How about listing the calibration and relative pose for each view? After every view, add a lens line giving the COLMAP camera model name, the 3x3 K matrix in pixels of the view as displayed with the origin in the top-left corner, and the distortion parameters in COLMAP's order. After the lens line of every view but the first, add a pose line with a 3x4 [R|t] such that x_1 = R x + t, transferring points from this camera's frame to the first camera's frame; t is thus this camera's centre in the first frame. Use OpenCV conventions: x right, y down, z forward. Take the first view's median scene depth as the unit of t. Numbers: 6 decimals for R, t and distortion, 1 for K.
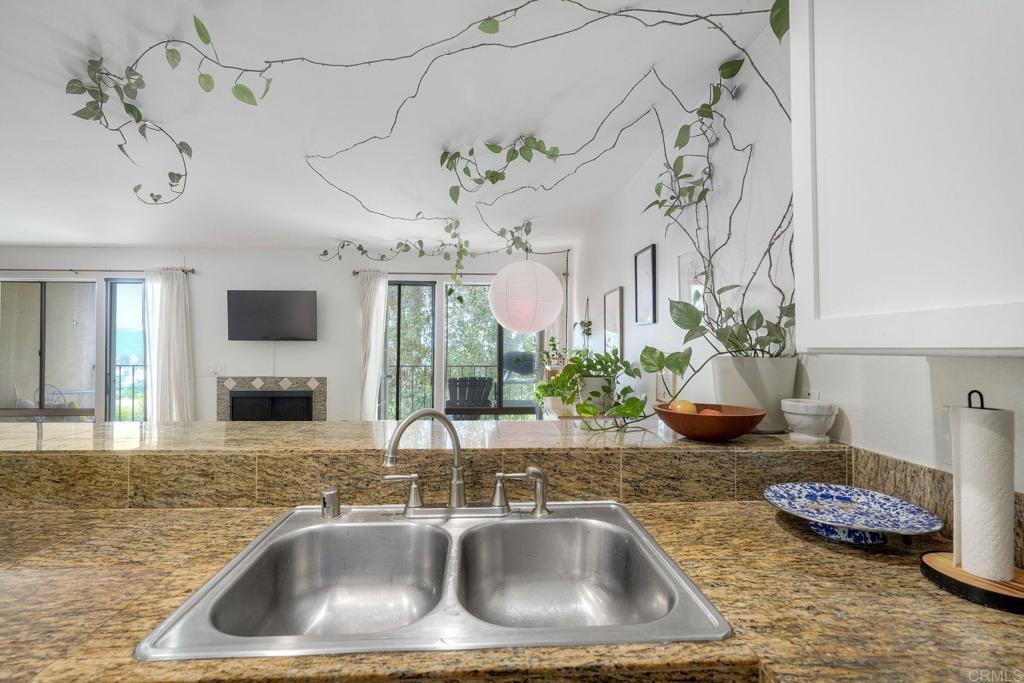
lens RADIAL K [[471.3, 0, 511.2], [0, 471.3, 337.5], [0, 0, 1]] dist [-0.002157, 0.000396]
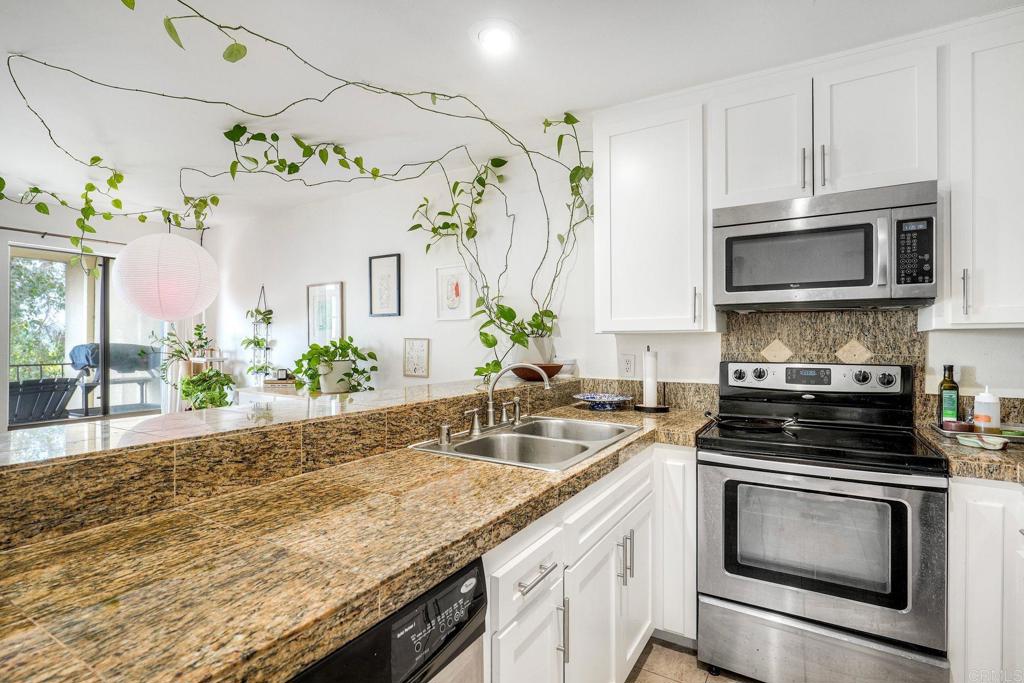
lens RADIAL K [[544.5, 0, 486.9], [0, 544.5, 339.9], [0, 0, 1]] dist [-0.004683, 0.000551]
pose [[0.553692, -0.000233, 0.832721, -1.031945], [-0.011336, 0.999905, 0.007817, 0.027276], [-0.832644, -0.013768, 0.553637, -0.021965]]
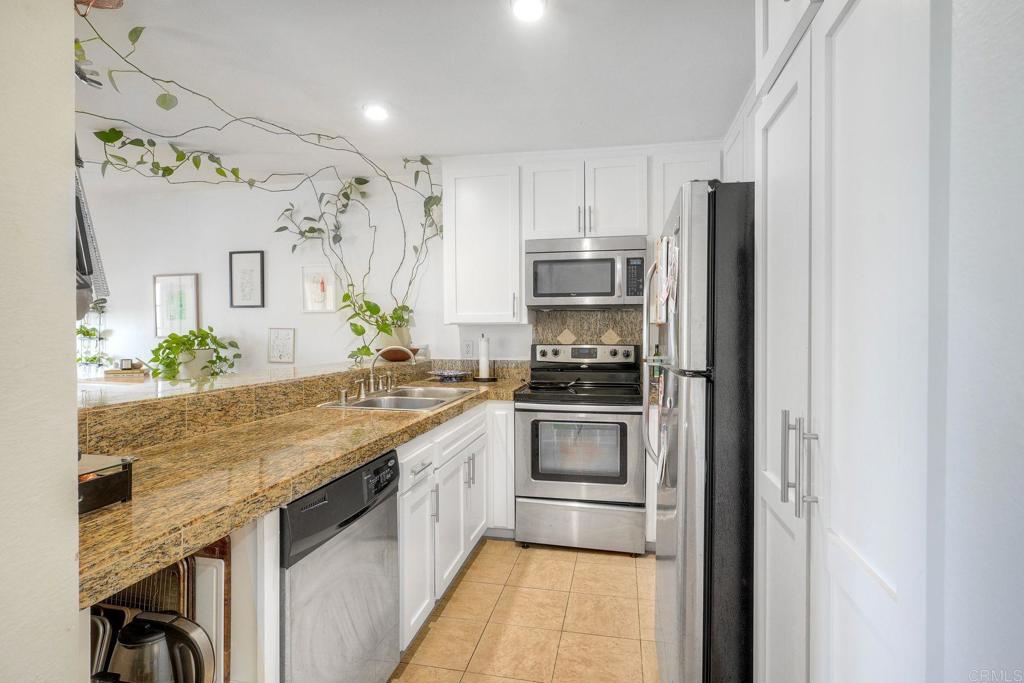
lens RADIAL K [[574.2, 0, 562.1], [0, 574.2, 334.9], [0, 0, 1]] dist [0.000136, 0.001704]
pose [[0.157581, -0.008645, 0.987468, -1.621087], [-0.013369, 0.999851, 0.010887, 0.027040], [-0.987416, -0.014917, 0.157442, -0.195807]]
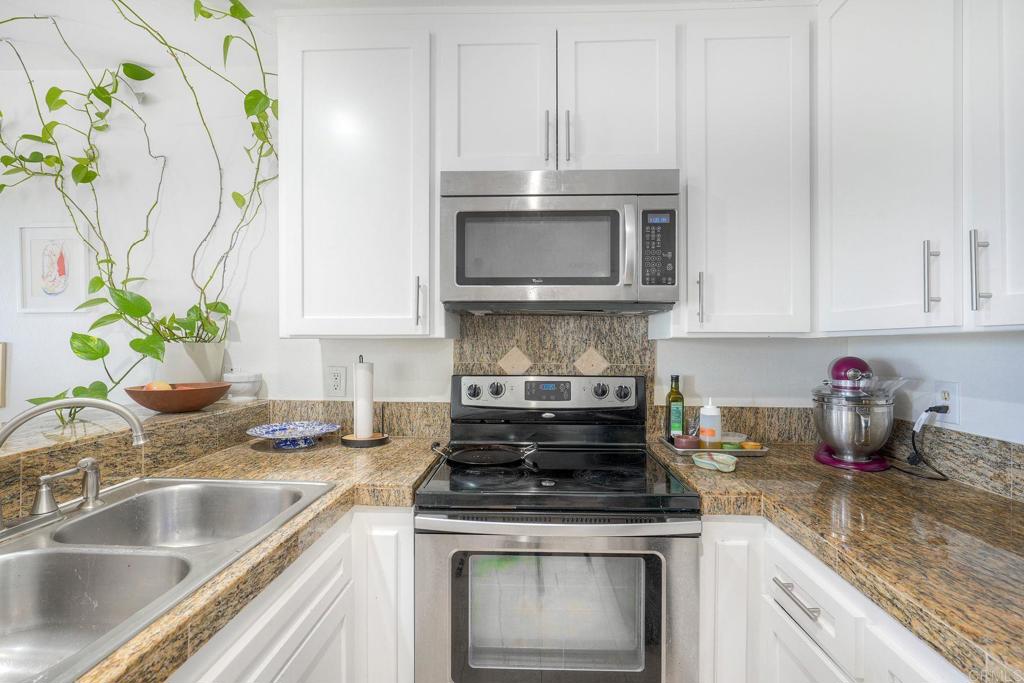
lens RADIAL K [[493.0, 0, 521.3], [0, 493.0, 342.3], [0, 0, 1]] dist [-0.003041, -0.000137]
pose [[0.069617, -0.002237, 0.997571, -0.518612], [-0.019350, 0.999806, 0.003592, 0.013926], [-0.997386, -0.019553, 0.069560, 0.043873]]
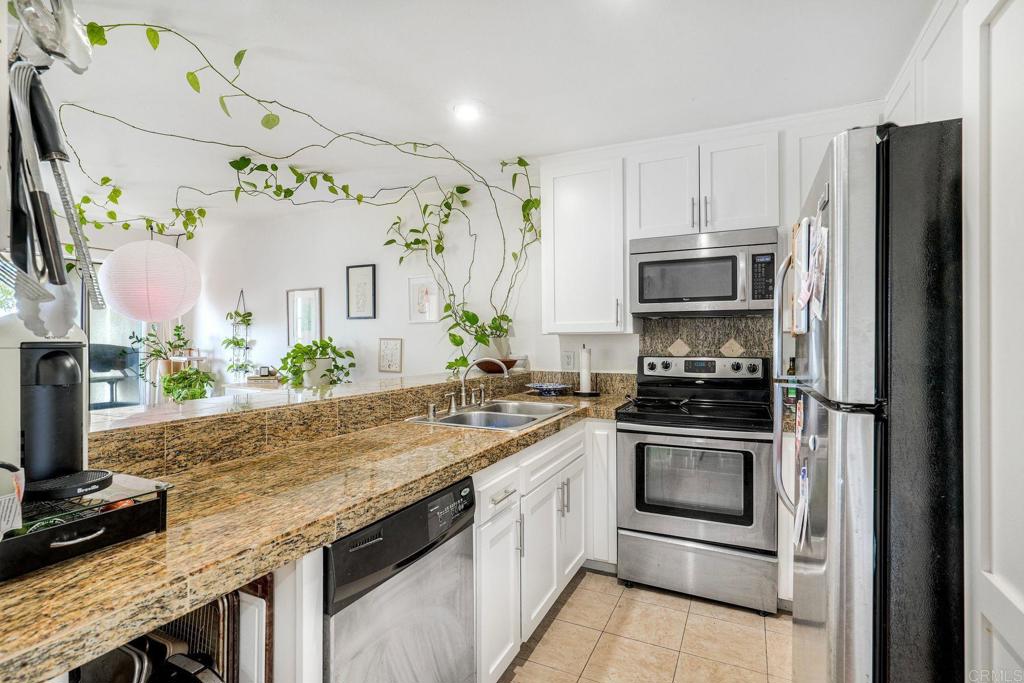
lens RADIAL K [[567.1, 0, 507.9], [0, 567.1, 337.8], [0, 0, 1]] dist [-0.004507, 0.001160]
pose [[0.441573, -0.000792, 0.897225, -1.418373], [-0.009998, 0.999933, 0.005803, 0.019313], [-0.897170, -0.011533, 0.441535, -0.192834]]
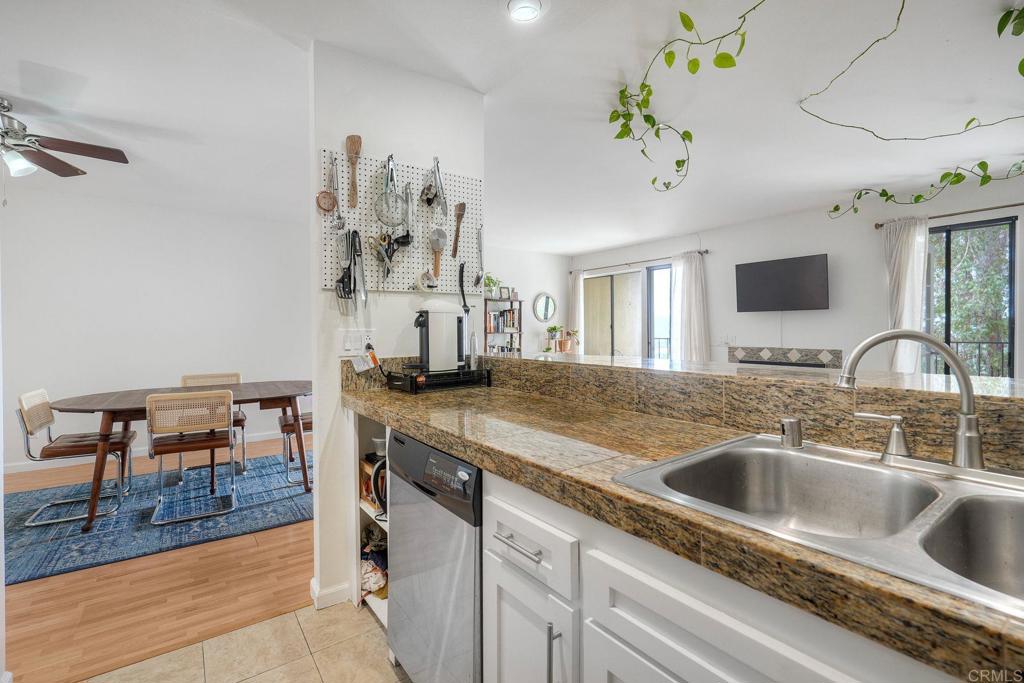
lens RADIAL K [[475.9, 0, 512.6], [0, 475.9, 331.1], [0, 0, 1]] dist [-0.003135, -0.000197]
pose [[0.534947, -0.003532, -0.844878, 0.081705], [0.019475, 0.999777, 0.008152, 0.076316], [0.844661, -0.020814, 0.534897, 0.001961]]
